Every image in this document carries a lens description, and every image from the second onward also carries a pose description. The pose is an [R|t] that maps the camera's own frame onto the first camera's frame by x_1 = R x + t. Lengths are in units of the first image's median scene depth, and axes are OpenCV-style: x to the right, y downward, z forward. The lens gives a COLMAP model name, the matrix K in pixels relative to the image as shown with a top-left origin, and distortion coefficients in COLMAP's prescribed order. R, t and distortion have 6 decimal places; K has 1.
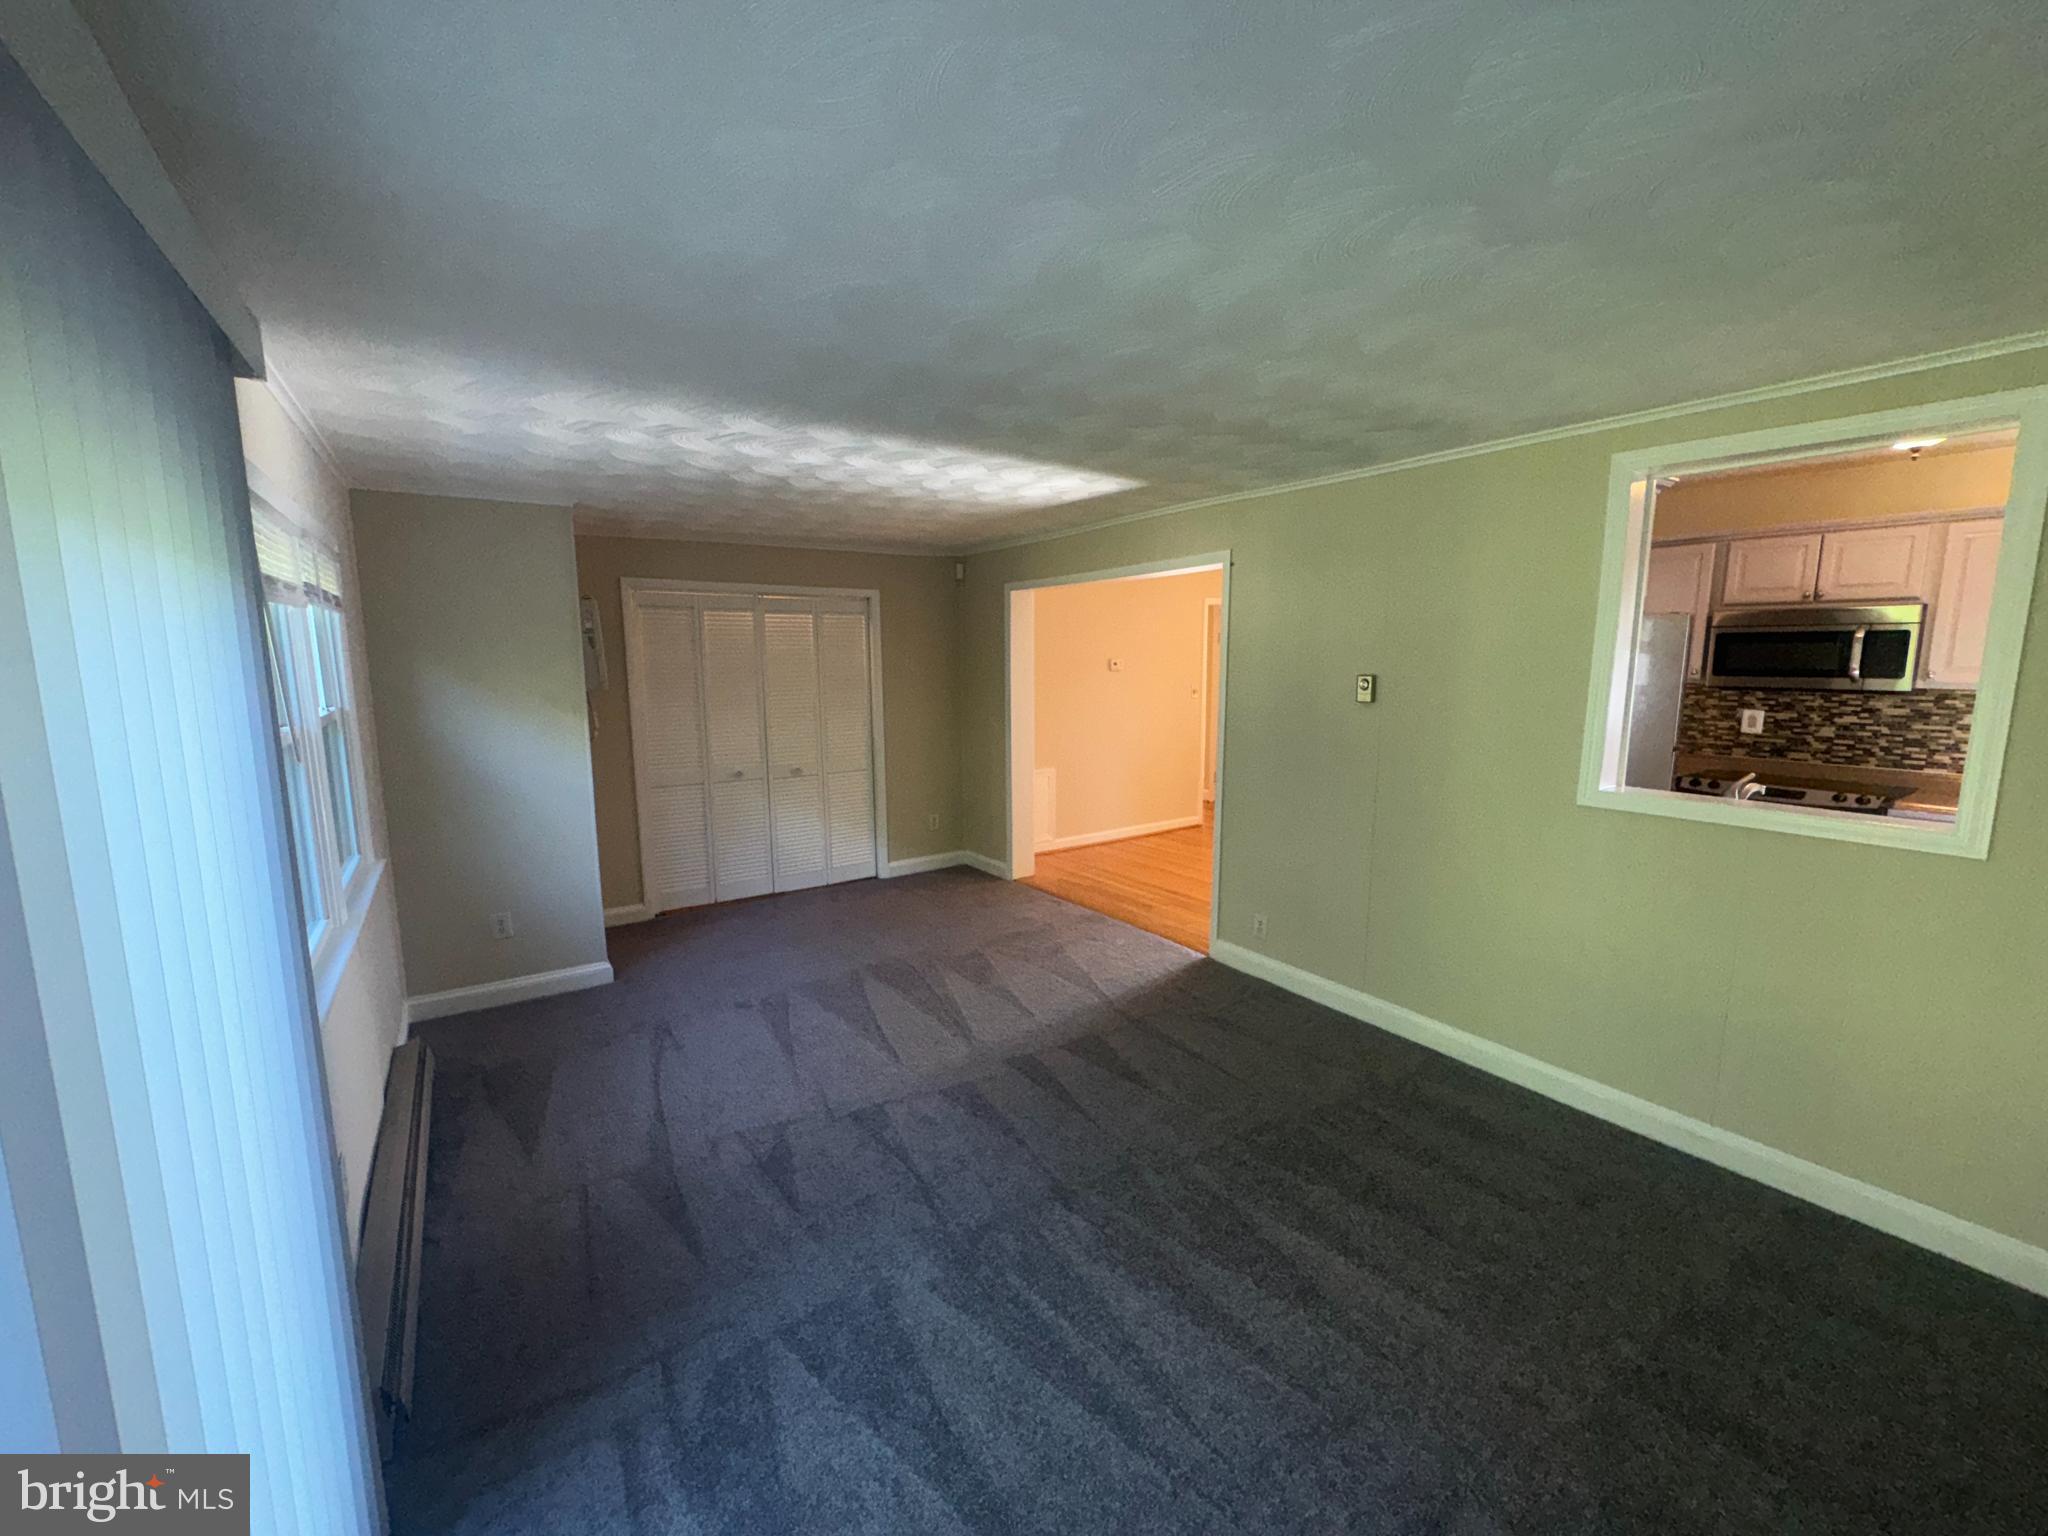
lens RADIAL K [[818.3, 0, 1021.3], [0, 818.3, 768.3], [0, 0, 1]] dist [-0.002160, -0.000194]
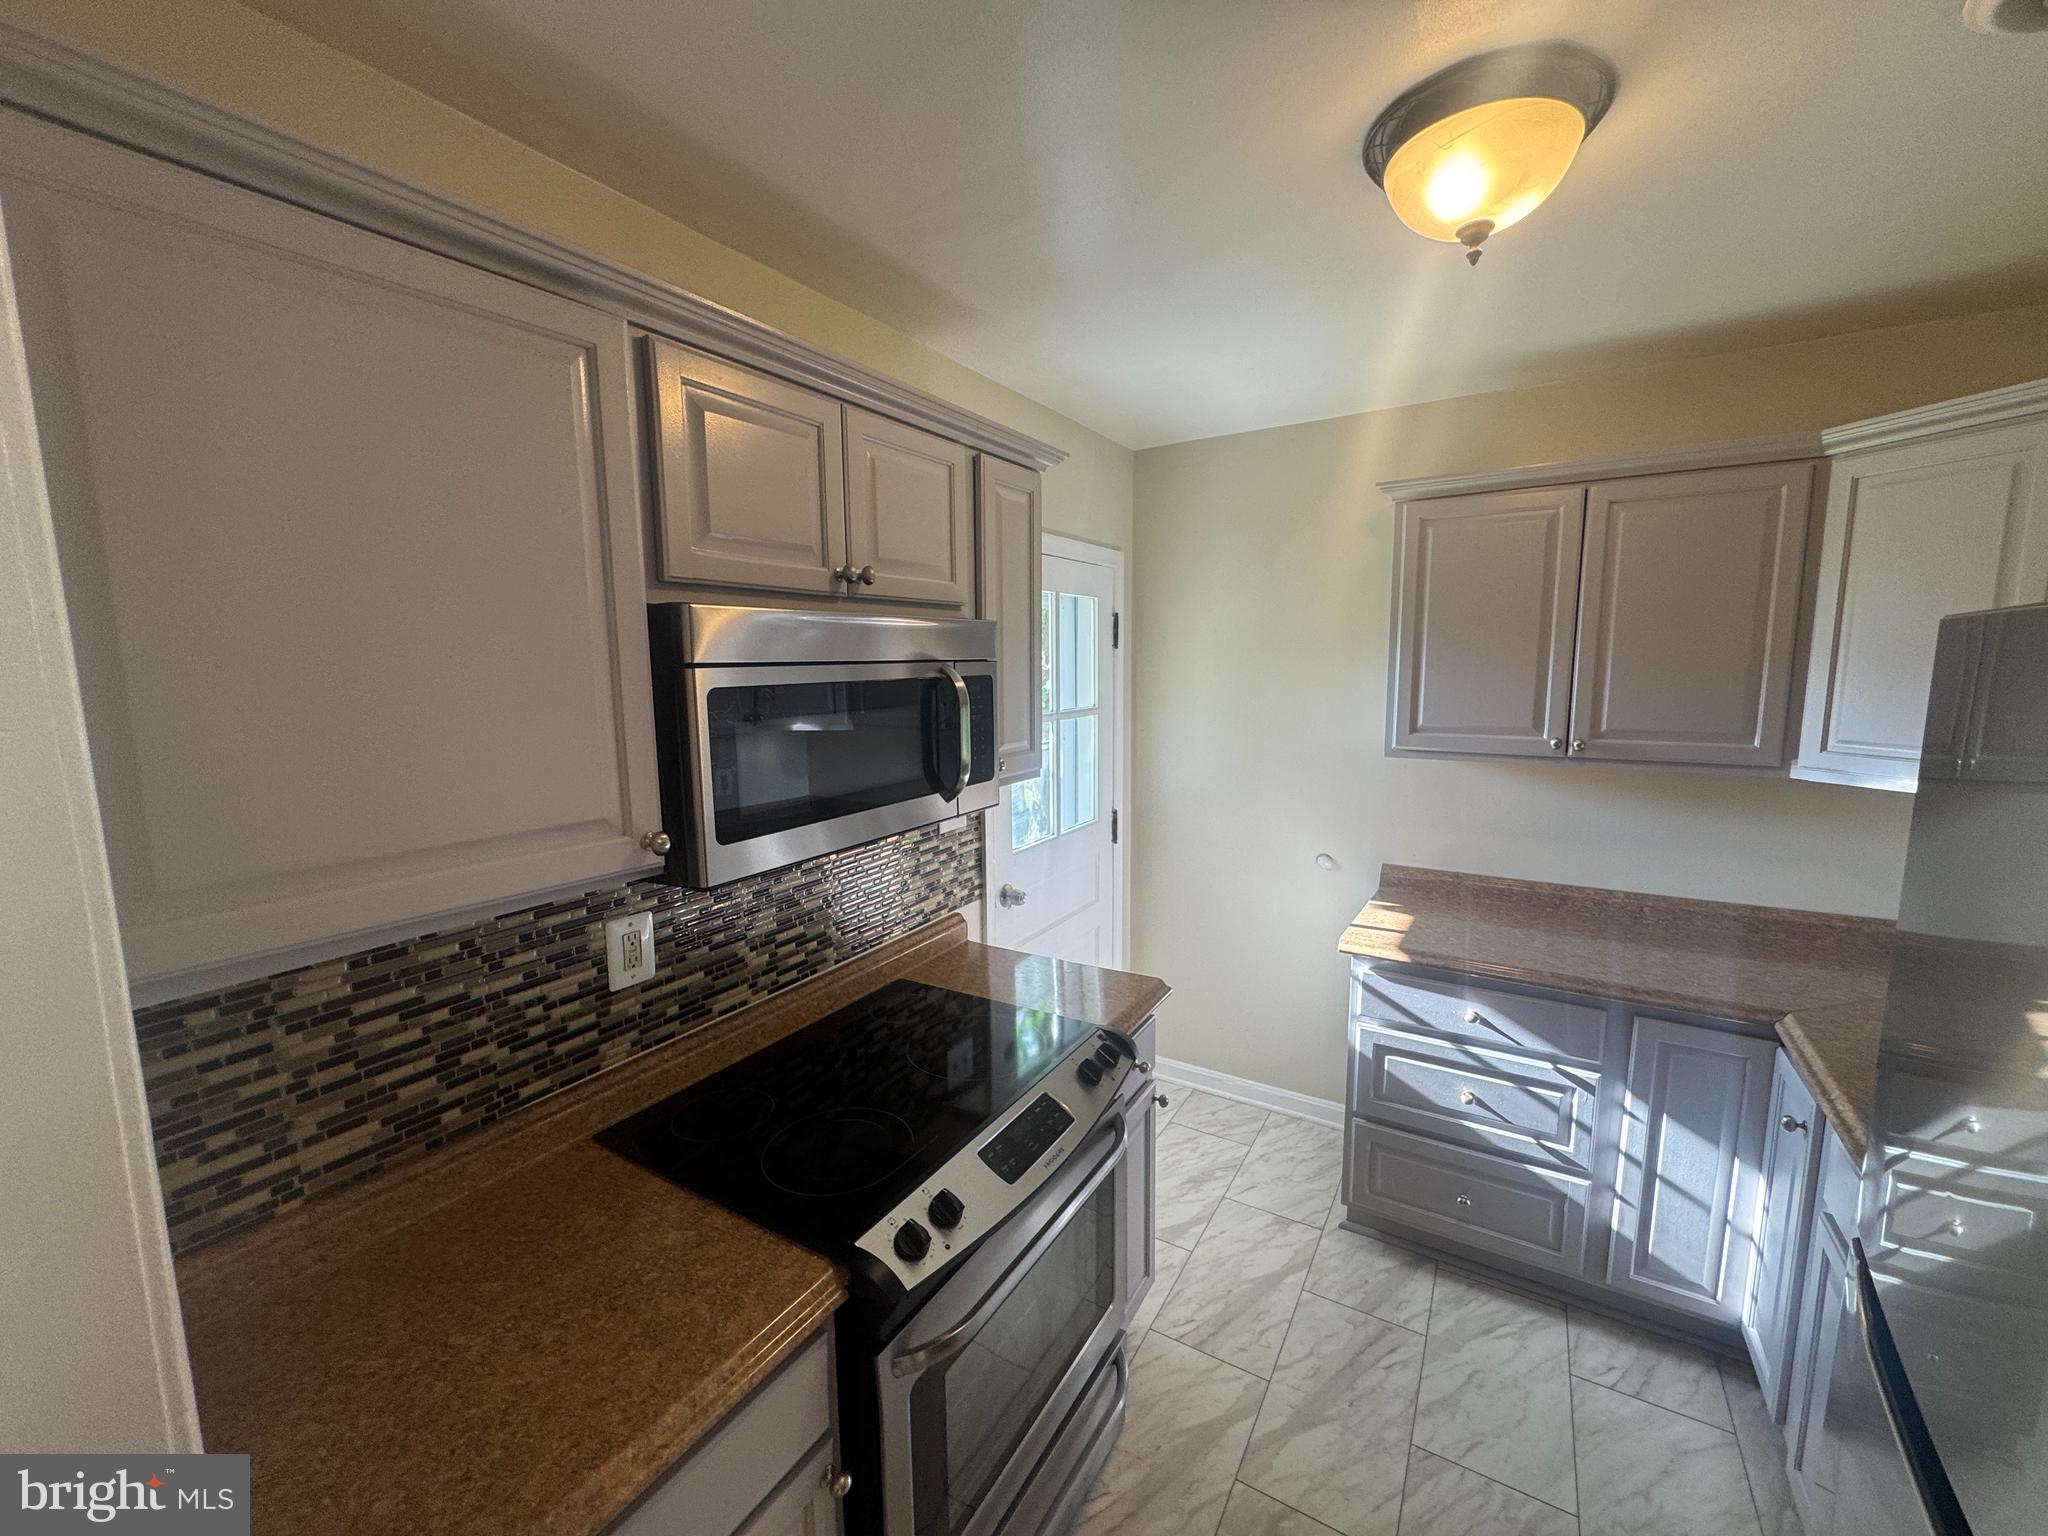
lens RADIAL K [[818.3, 0, 1027.0], [0, 818.3, 771.0], [0, 0, 1]] dist [-0.002160, -0.000194]
pose [[-0.405624, -0.115303, 0.906738, 0.544739], [0.142469, 0.971912, 0.187323, -0.167438], [-0.902869, 0.205165, -0.377804, 0.972105]]
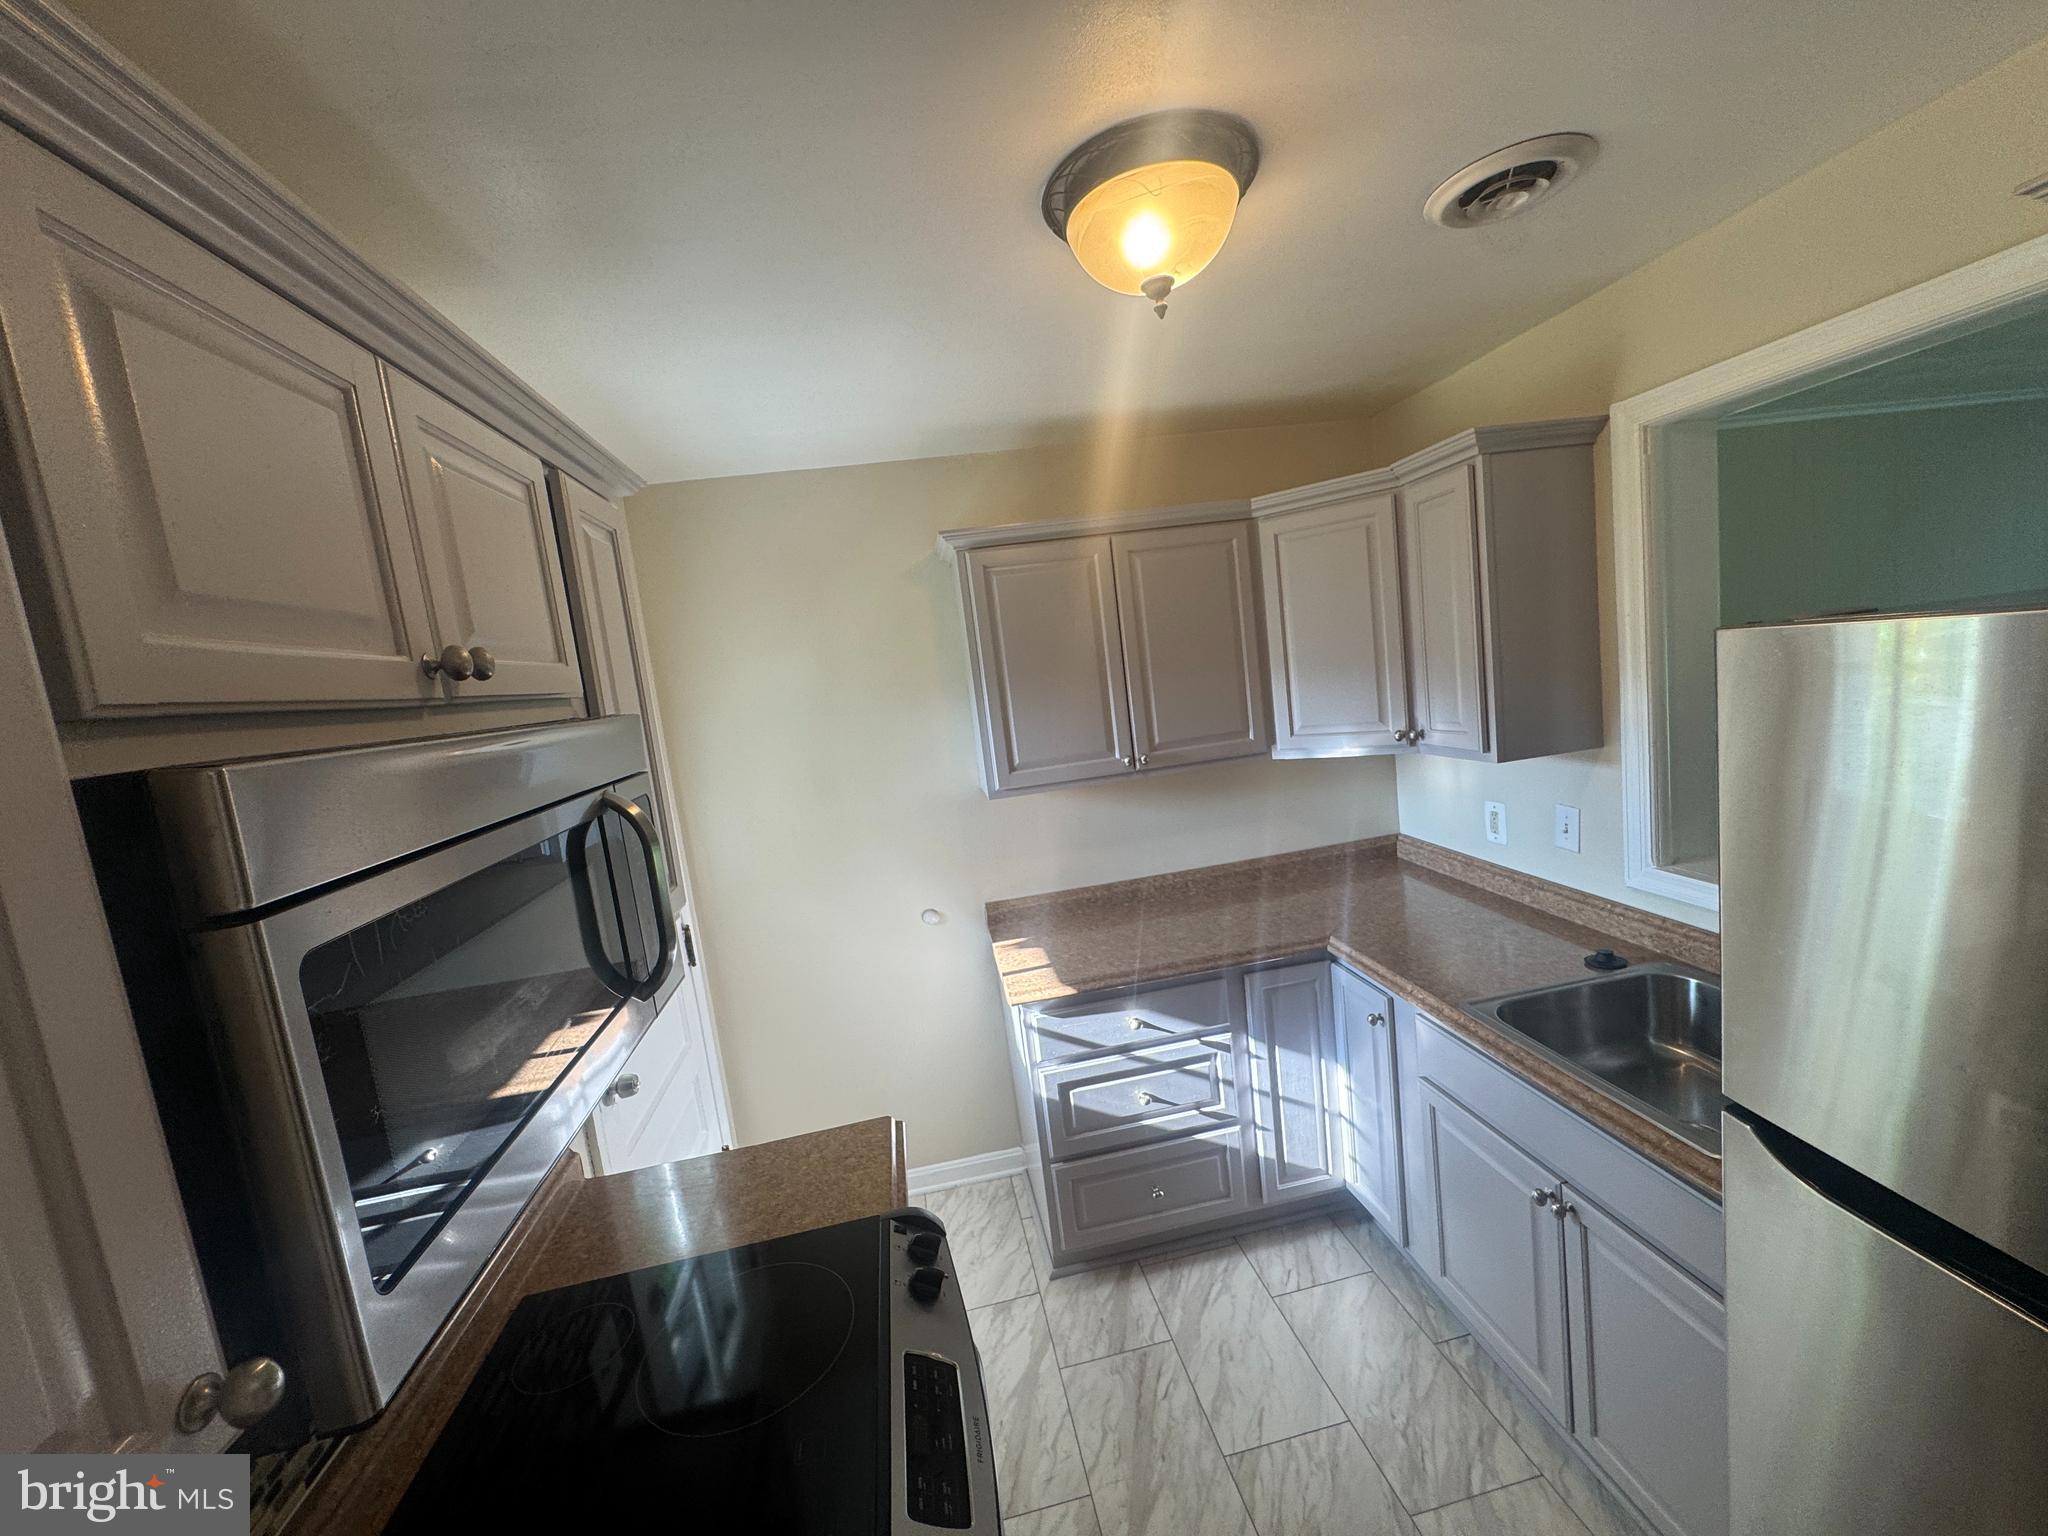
lens RADIAL K [[818.3, 0, 1023.5], [0, 818.3, 770.8], [0, 0, 1]] dist [-0.002160, -0.000194]
pose [[-0.899095, 0.060934, 0.433492, 0.688636], [0.184240, 0.950960, 0.248455, -0.191548], [-0.397095, 0.303251, -0.866230, 1.008992]]
